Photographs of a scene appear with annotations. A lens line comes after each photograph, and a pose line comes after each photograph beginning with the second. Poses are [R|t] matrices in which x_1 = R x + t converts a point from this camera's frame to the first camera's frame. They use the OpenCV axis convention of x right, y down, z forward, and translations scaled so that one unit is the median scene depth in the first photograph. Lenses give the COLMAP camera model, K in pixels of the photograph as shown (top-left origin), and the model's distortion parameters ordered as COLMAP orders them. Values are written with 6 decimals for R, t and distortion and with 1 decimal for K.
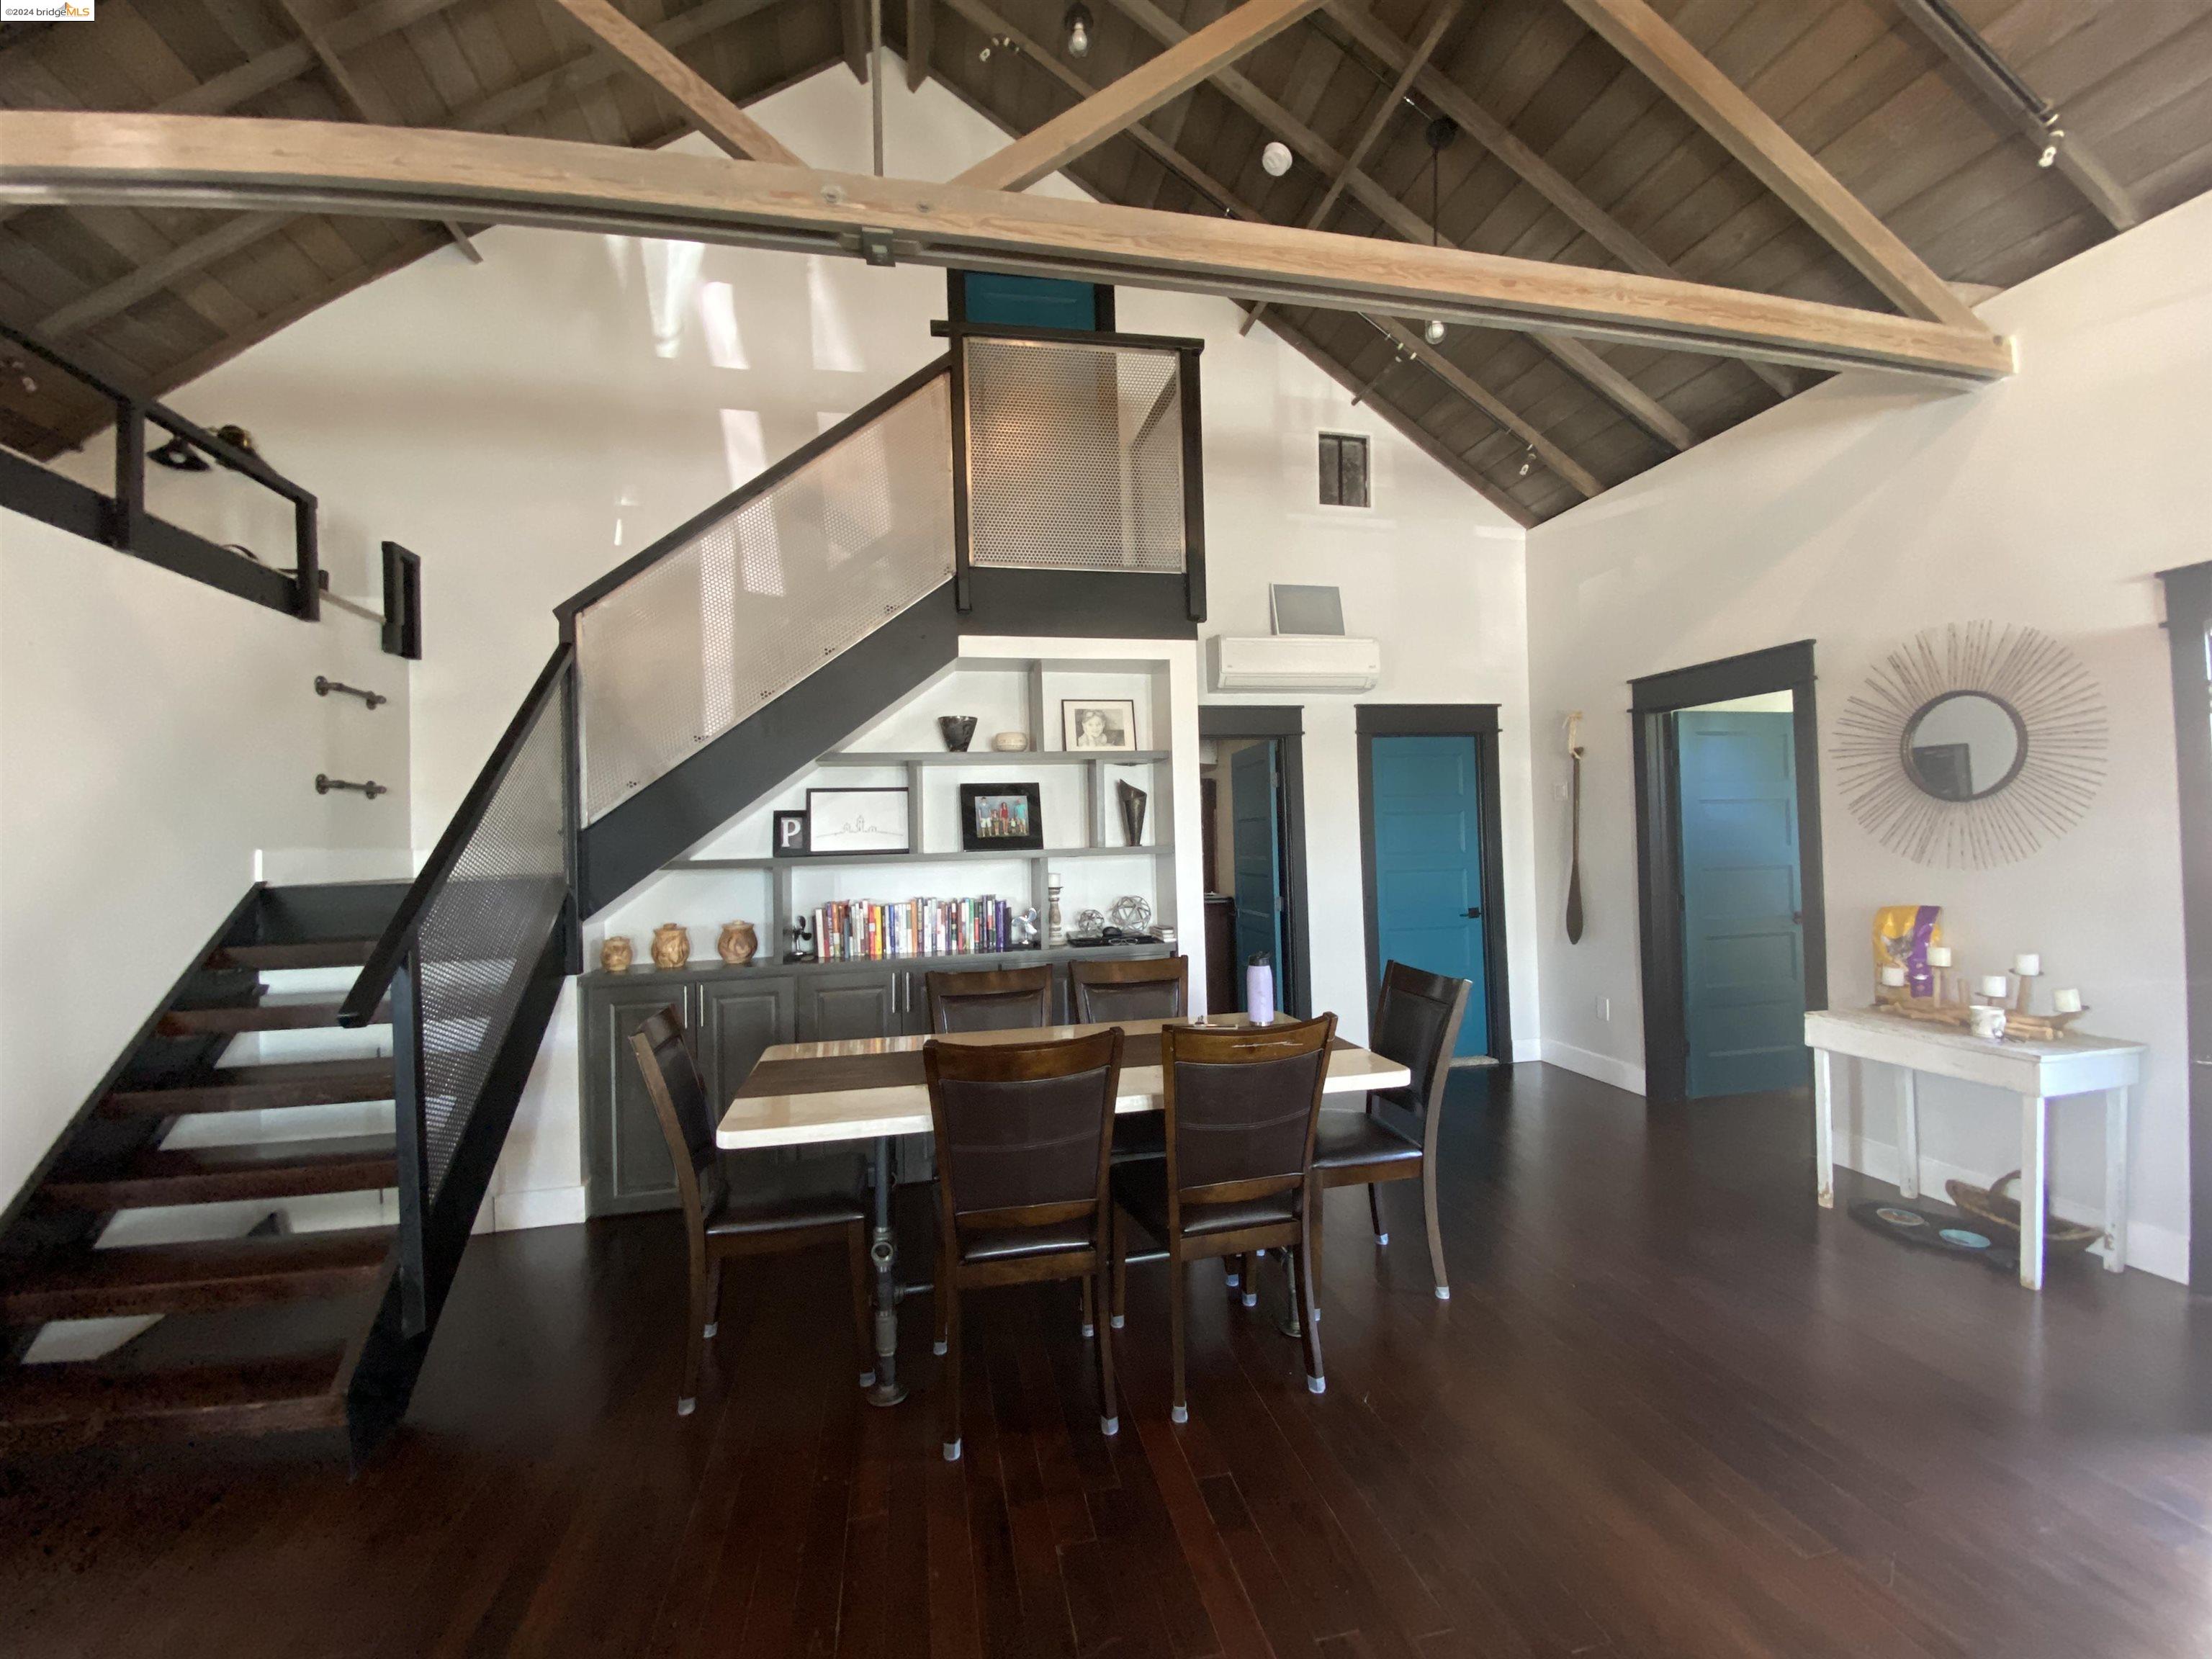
lens RADIAL K [[890.7, 0, 1118.3], [0, 890.7, 821.6], [0, 0, 1]] dist [0.001974, -0.013396]
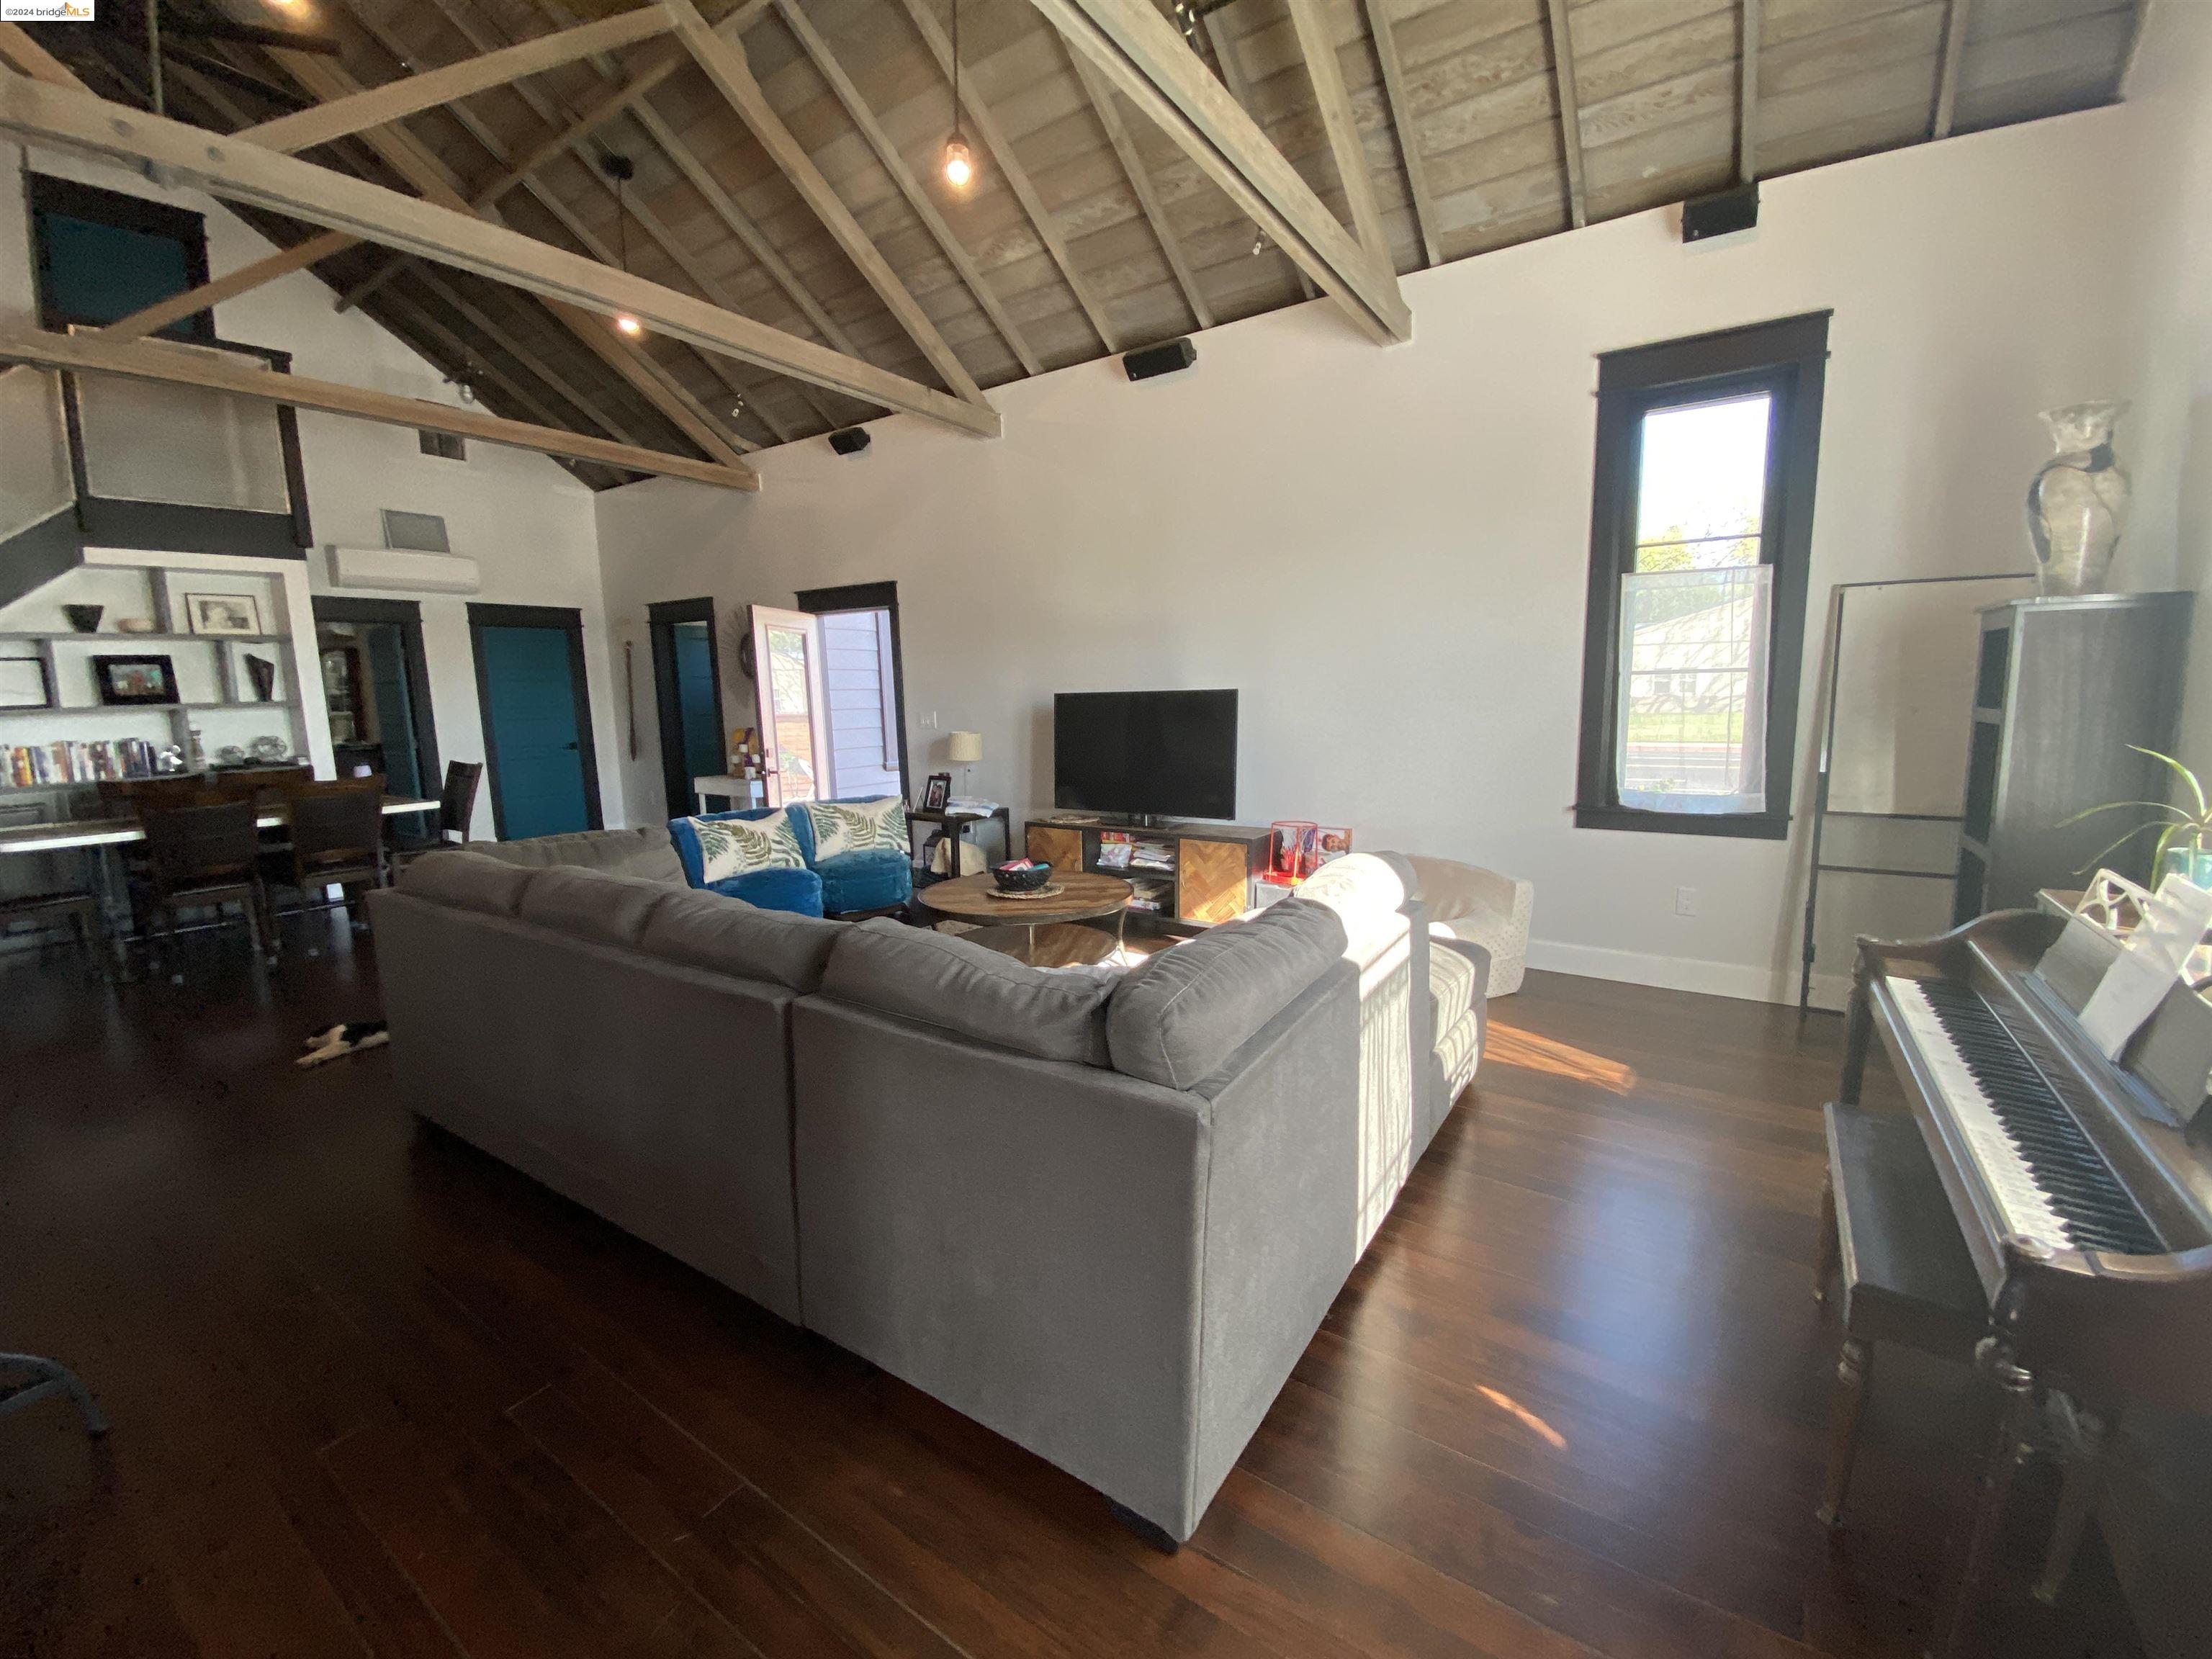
lens RADIAL K [[890.7, 0, 1118.3], [0, 890.7, 821.6], [0, 0, 1]] dist [0.001974, -0.013396]
pose [[0.723388, -0.090164, 0.684529, 0.021883], [-0.018941, 0.988472, 0.150215, -0.020641], [-0.690181, -0.121630, 0.713341, -1.014375]]
